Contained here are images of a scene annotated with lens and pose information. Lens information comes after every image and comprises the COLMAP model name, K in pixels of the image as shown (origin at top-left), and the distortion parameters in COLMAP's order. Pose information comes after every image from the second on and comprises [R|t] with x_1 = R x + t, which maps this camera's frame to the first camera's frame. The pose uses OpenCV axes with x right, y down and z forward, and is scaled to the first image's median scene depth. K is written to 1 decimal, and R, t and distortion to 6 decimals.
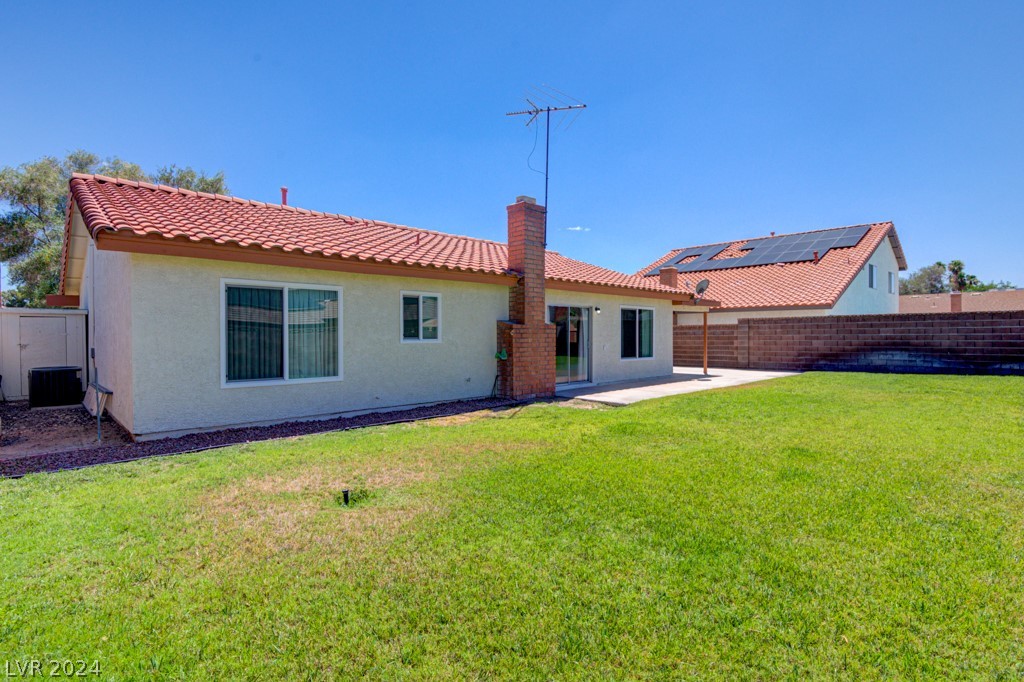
lens RADIAL K [[506.1, 0, 512.0], [0, 506.1, 341.0], [0, 0, 1]] dist [0.015448, -0.028419]
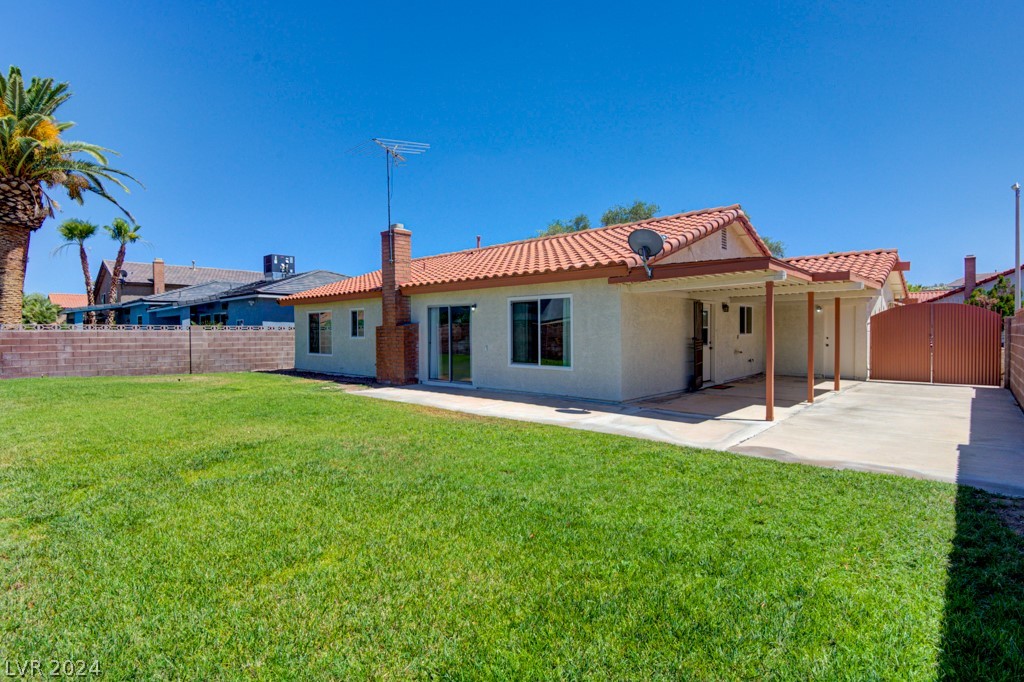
lens RADIAL K [[506.1, 0, 512.0], [0, 506.1, 341.0], [0, 0, 1]] dist [0.015448, -0.028419]
pose [[0.073933, 0.013212, -0.997176, 1.049772], [-0.012699, 0.999844, 0.012306, -0.012386], [0.997182, 0.011754, 0.074089, 0.965798]]
